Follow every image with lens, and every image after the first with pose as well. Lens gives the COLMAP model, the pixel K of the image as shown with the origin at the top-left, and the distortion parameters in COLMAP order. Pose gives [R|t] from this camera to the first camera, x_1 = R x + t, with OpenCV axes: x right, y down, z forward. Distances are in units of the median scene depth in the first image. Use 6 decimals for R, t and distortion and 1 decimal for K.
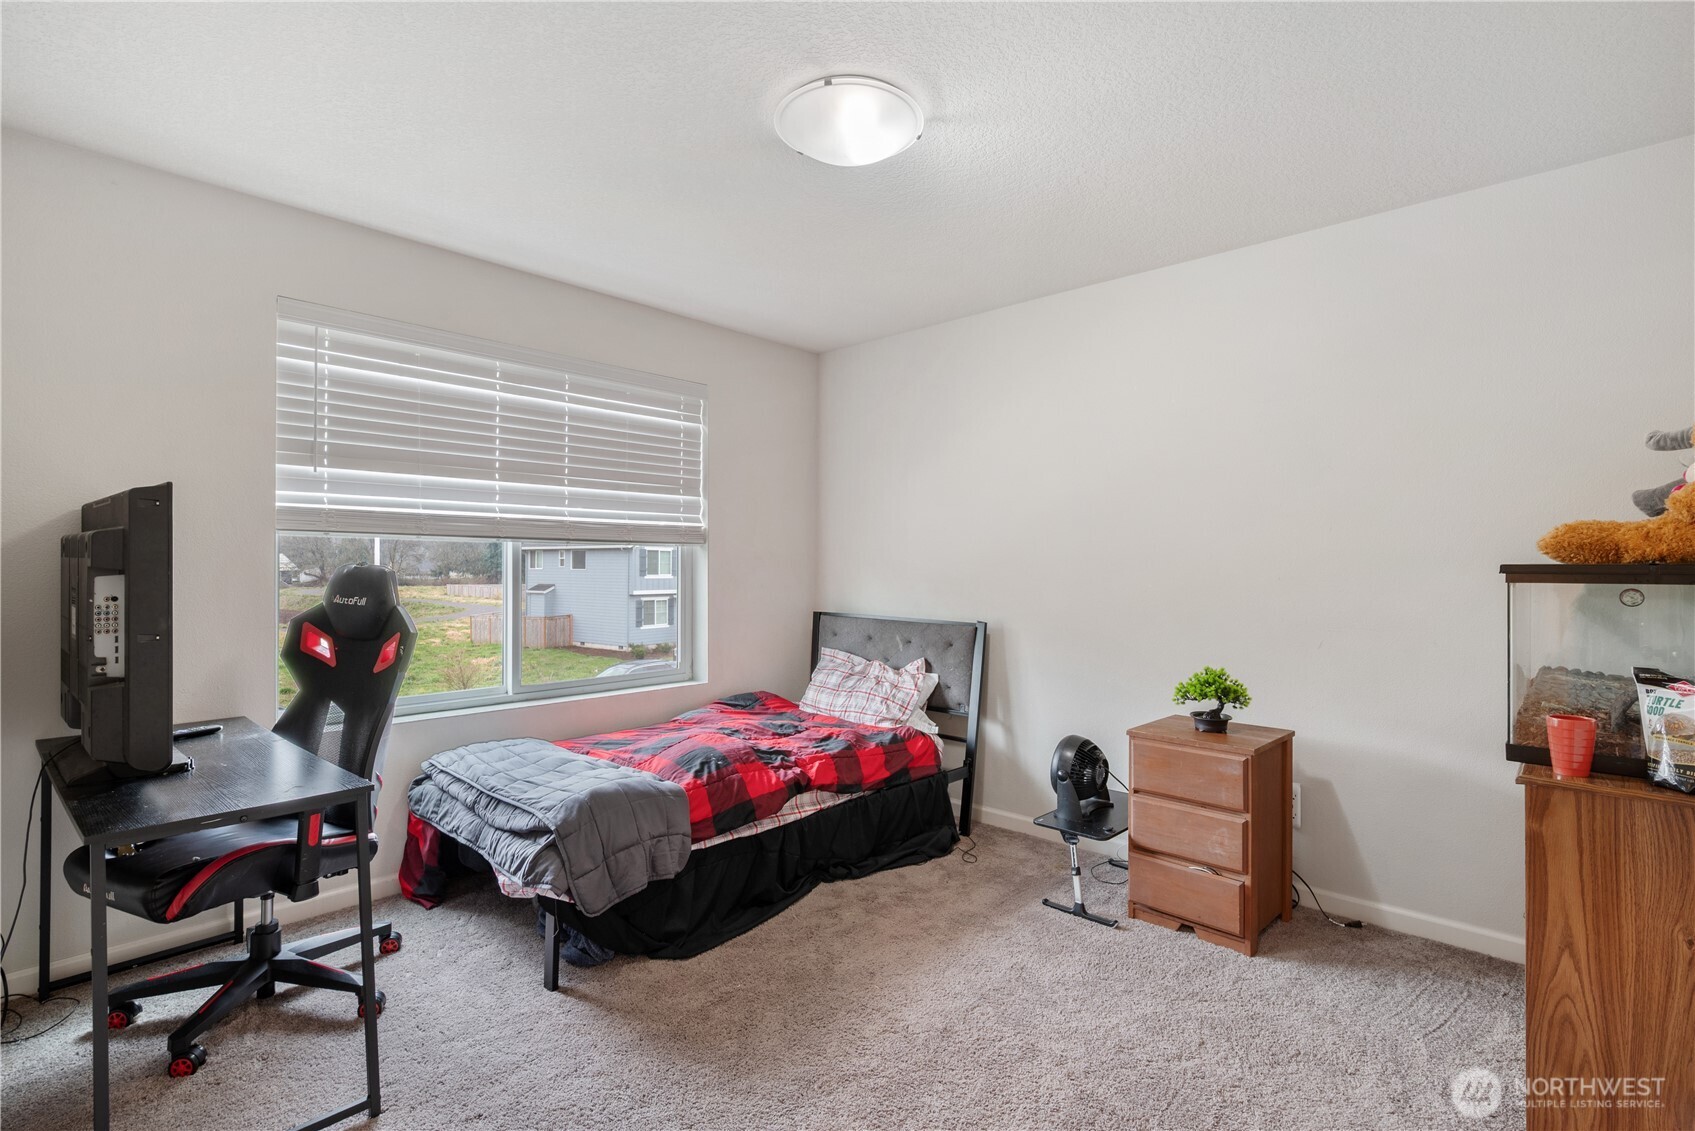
lens RADIAL K [[764.1, 0, 854.0], [0, 764.1, 575.9], [0, 0, 1]] dist [0.007145, -0.004127]
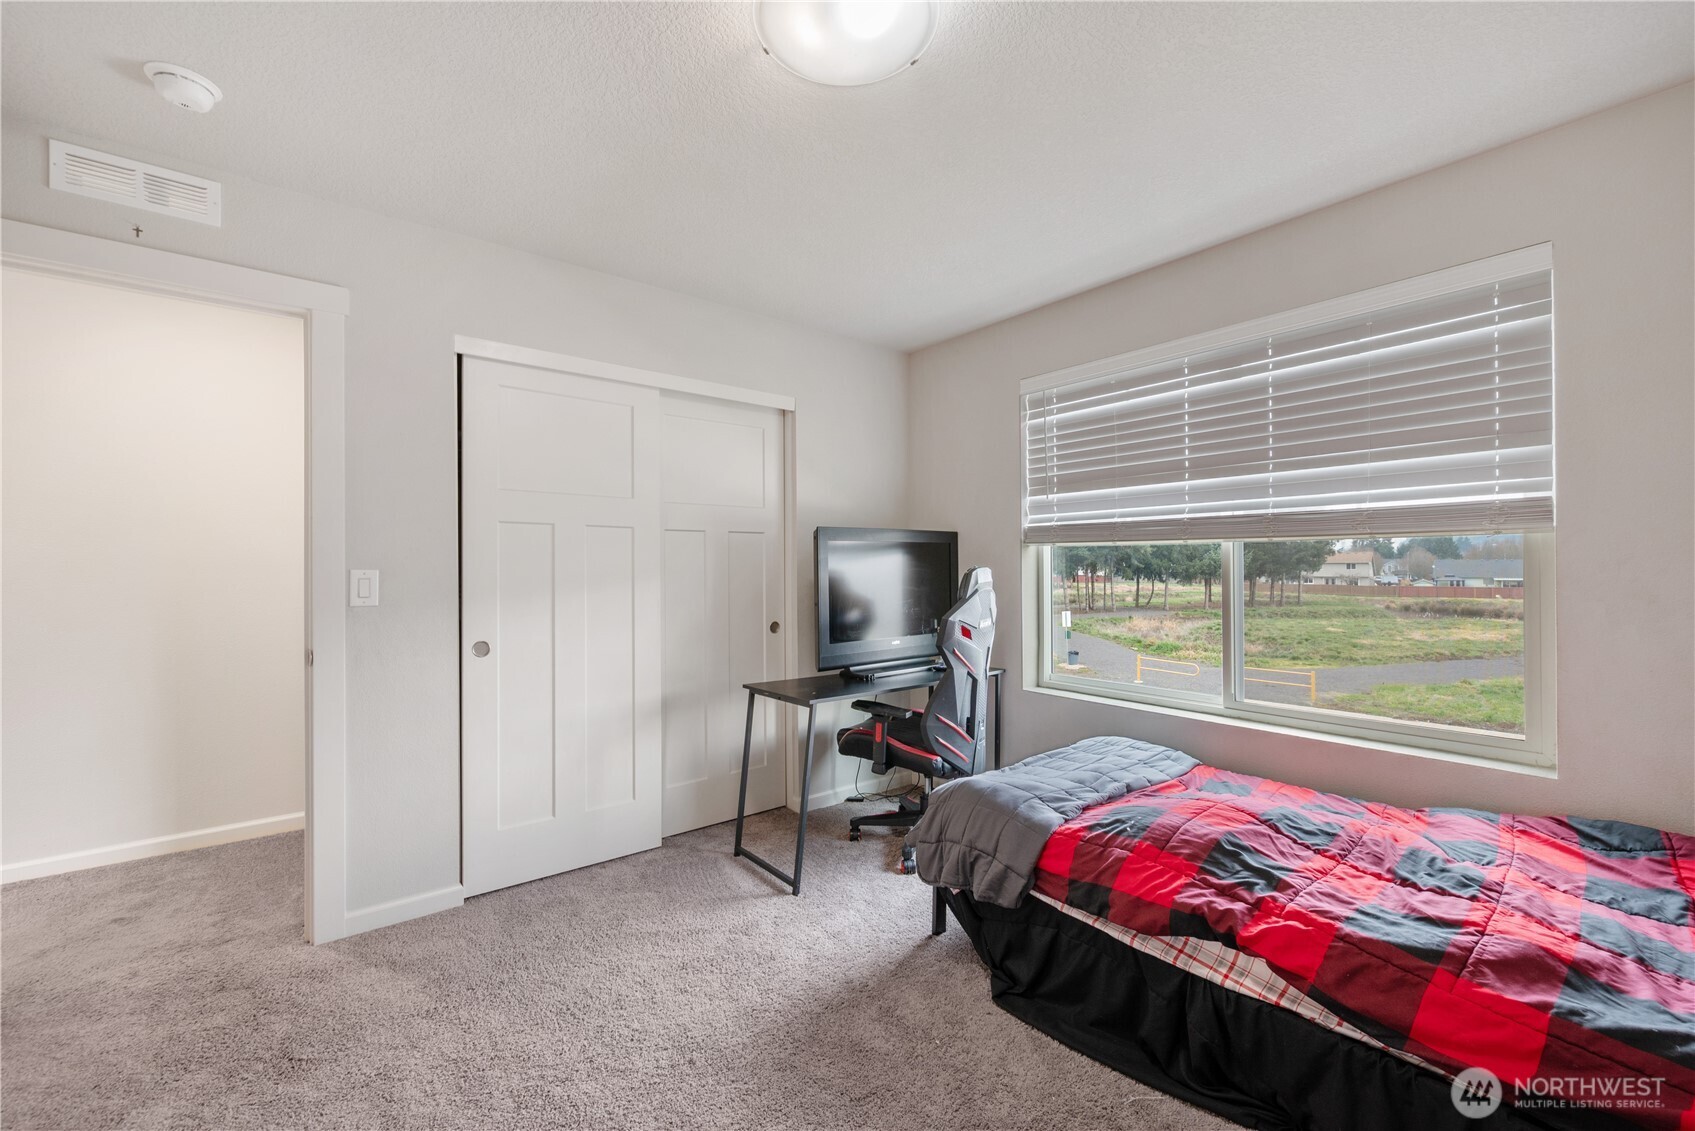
lens RADIAL K [[729.8, 0, 852.0], [0, 729.8, 555.4], [0, 0, 1]] dist [0.007207, -0.000459]
pose [[-0.158662, -0.009242, -0.987290, 0.516612], [-0.000654, 0.999957, -0.009256, -0.020955], [0.987333, -0.000823, -0.158661, 0.734092]]
